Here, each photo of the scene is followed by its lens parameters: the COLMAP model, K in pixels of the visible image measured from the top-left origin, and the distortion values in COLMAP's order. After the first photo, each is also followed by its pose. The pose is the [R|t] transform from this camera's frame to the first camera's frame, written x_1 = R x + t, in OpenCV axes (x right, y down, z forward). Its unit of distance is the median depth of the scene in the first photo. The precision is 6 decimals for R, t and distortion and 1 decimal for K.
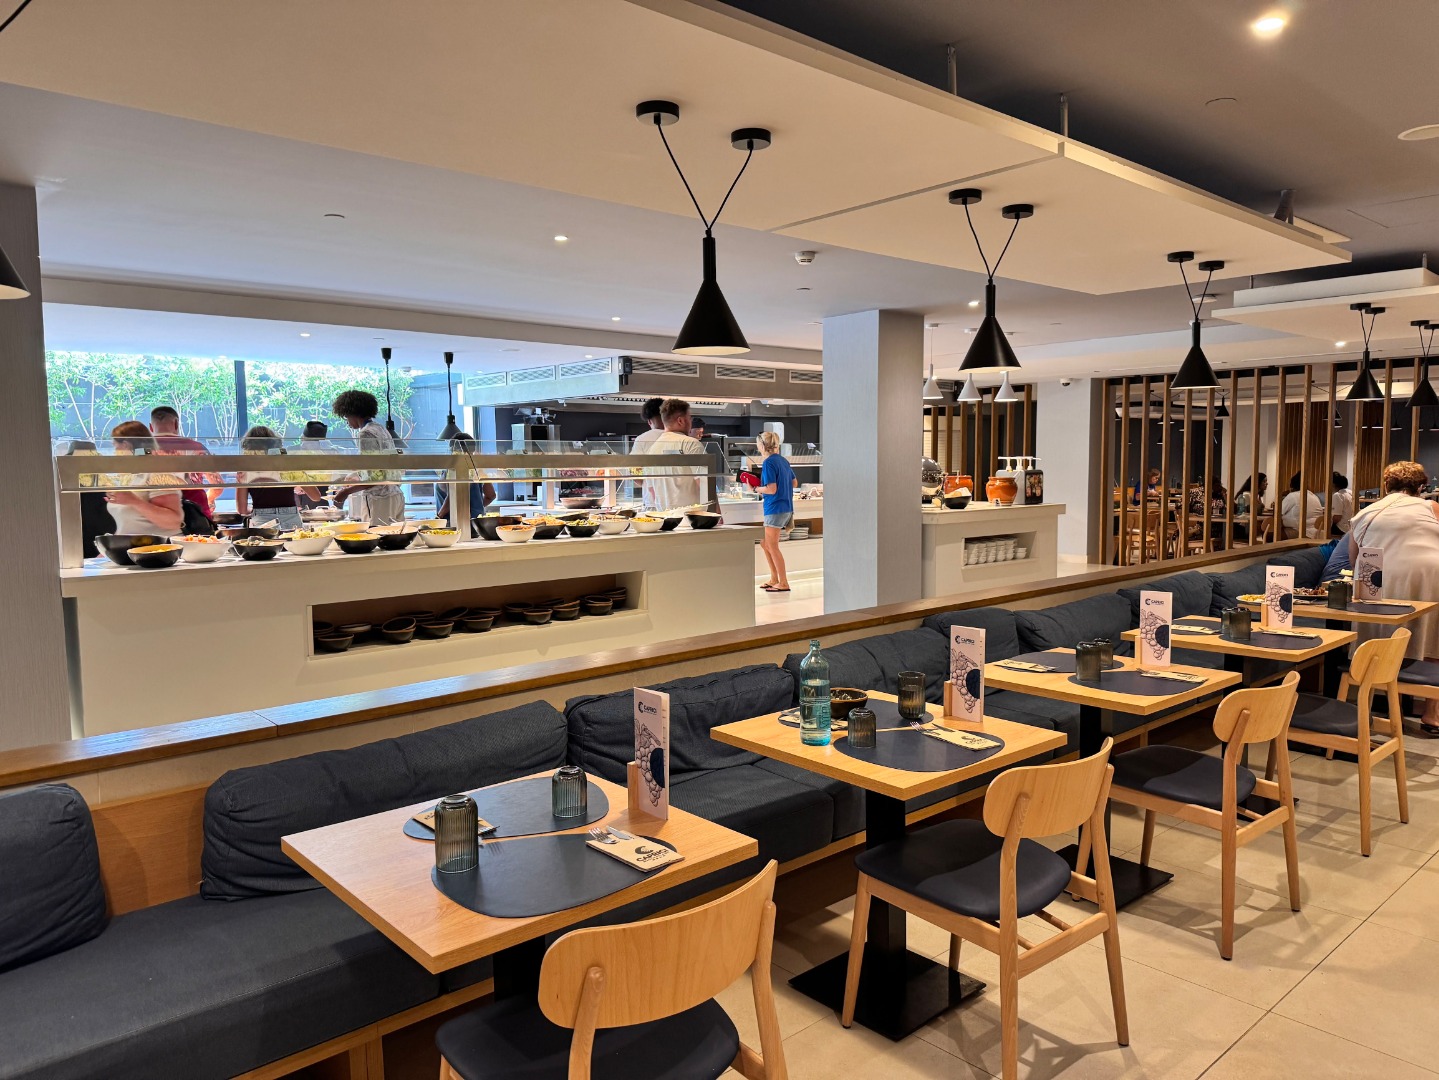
lens RADIAL K [[1019.2, 0, 719.5], [0, 1019.2, 540.0], [0, 0, 1]] dist [-0.002434, 0.003175]
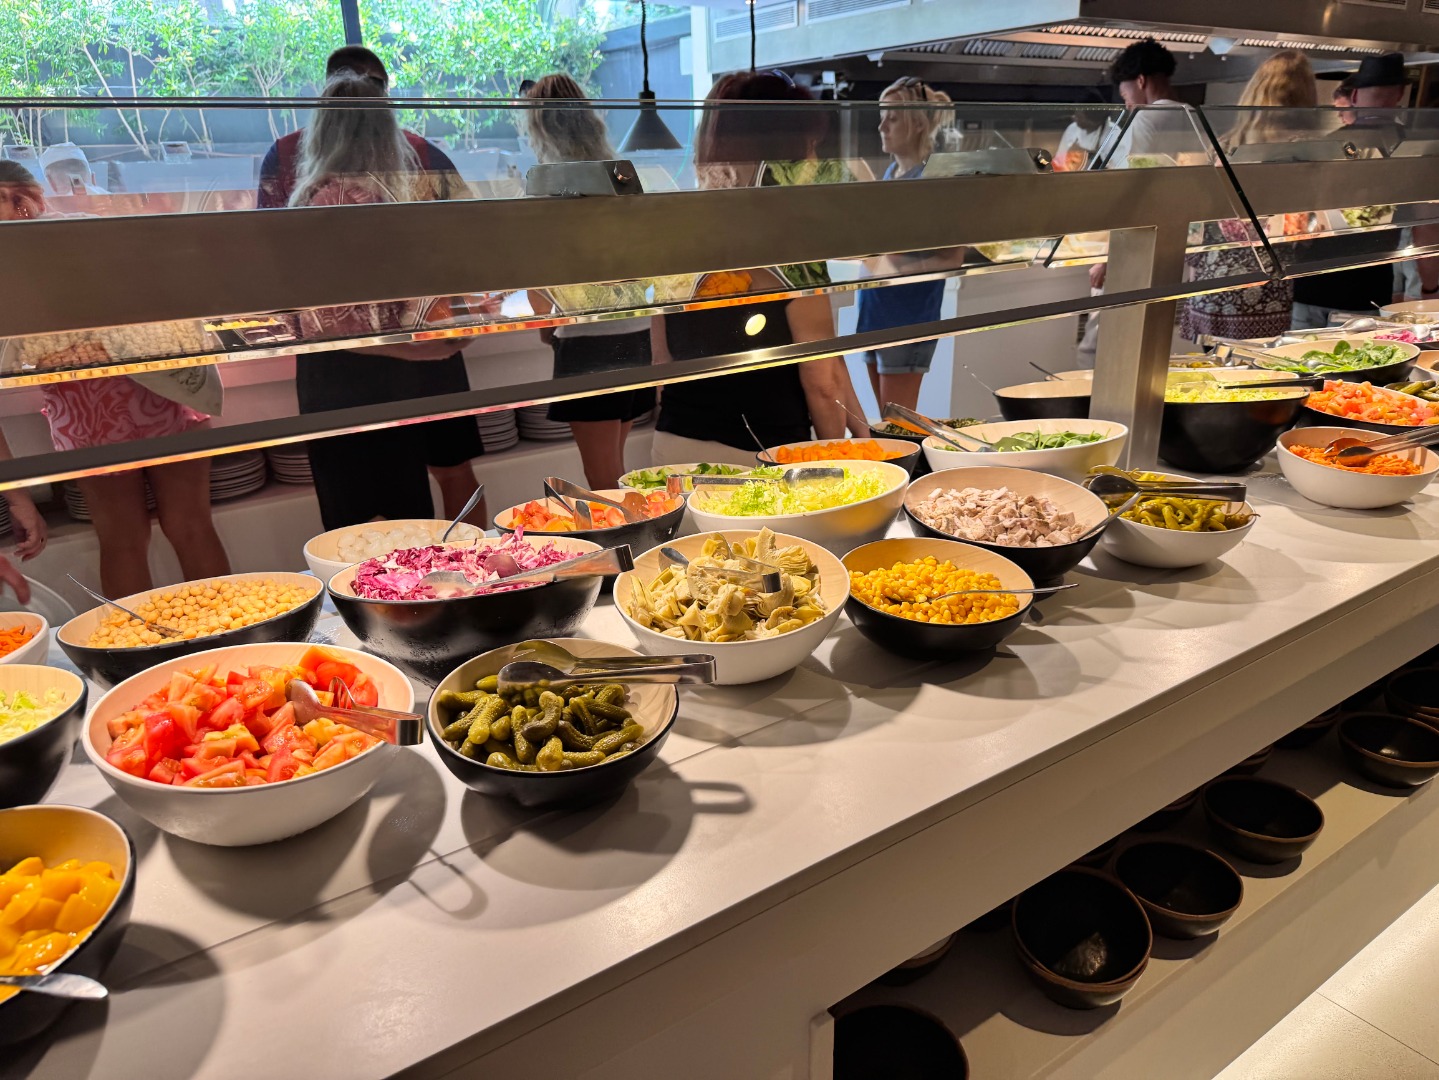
lens RADIAL K [[1019.2, 0, 720.2], [0, 1019.2, 540.1], [0, 0, 1]] dist [-0.002434, 0.003175]
pose [[0.991940, 0.021622, -0.124848, -0.160549], [0.014057, 0.960470, 0.278027, -0.032795], [0.125924, -0.277542, 0.952425, 0.345532]]
